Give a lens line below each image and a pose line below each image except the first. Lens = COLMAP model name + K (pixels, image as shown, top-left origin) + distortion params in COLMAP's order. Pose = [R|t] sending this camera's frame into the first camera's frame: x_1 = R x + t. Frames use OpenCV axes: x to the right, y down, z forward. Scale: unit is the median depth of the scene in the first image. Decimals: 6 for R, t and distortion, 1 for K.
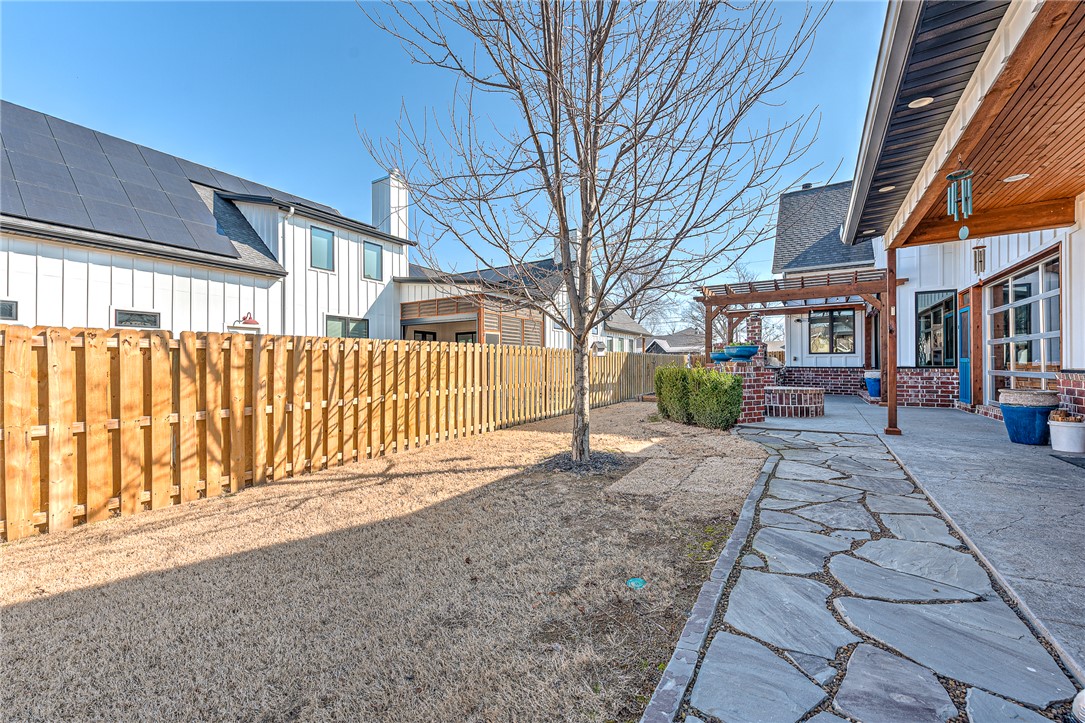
lens RADIAL K [[427.3, 0, 546.3], [0, 427.3, 360.0], [0, 0, 1]] dist [0.008521, -0.001288]
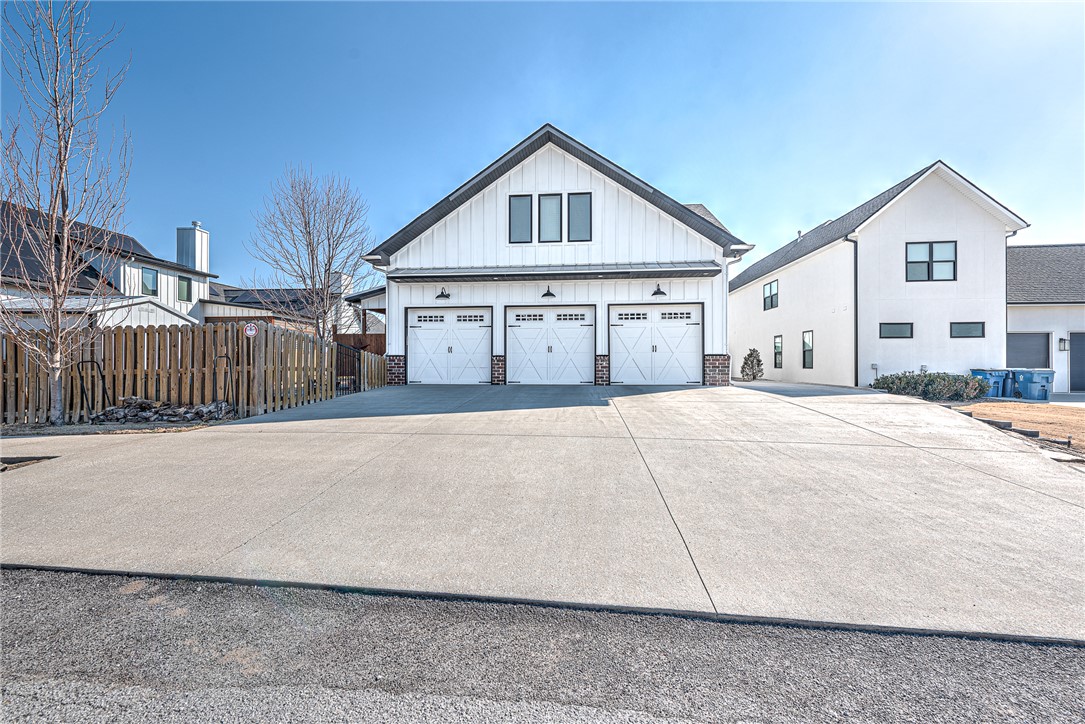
lens RADIAL K [[427.3, 0, 541.6], [0, 427.3, 360.4], [0, 0, 1]] dist [0.008521, -0.001288]
pose [[0.892317, 0.012338, 0.451241, 0.045564], [-0.013864, 0.999904, 0.000076, 0.003086], [-0.451197, -0.006324, 0.892402, -1.237329]]
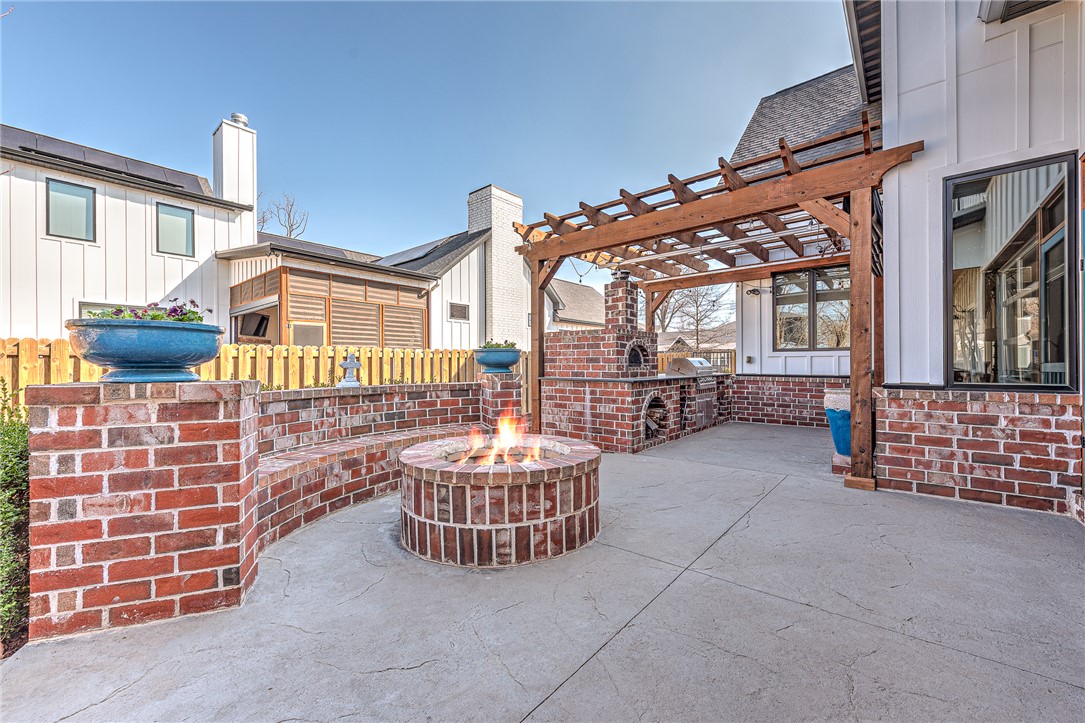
lens RADIAL K [[427.3, 0, 551.6], [0, 427.3, 359.7], [0, 0, 1]] dist [0.008521, -0.001288]
pose [[0.990748, -0.004356, -0.135642, 0.465864], [0.004559, 0.999989, 0.001186, -0.006021], [0.135635, -0.001793, 0.990757, 0.478764]]
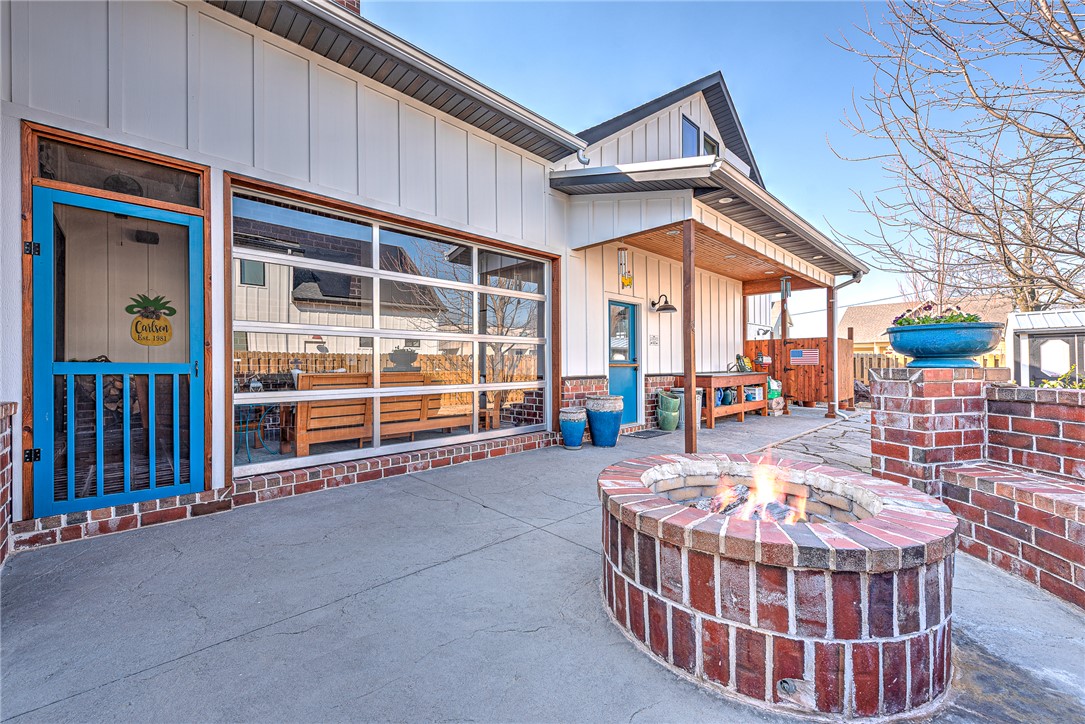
lens RADIAL K [[427.3, 0, 540.2], [0, 427.3, 362.1], [0, 0, 1]] dist [0.008521, -0.001288]
pose [[-0.969375, 0.009743, 0.245394, 0.441066], [0.004687, 0.999765, -0.021179, 0.003005], [-0.245542, -0.019380, -0.969192, 0.901190]]
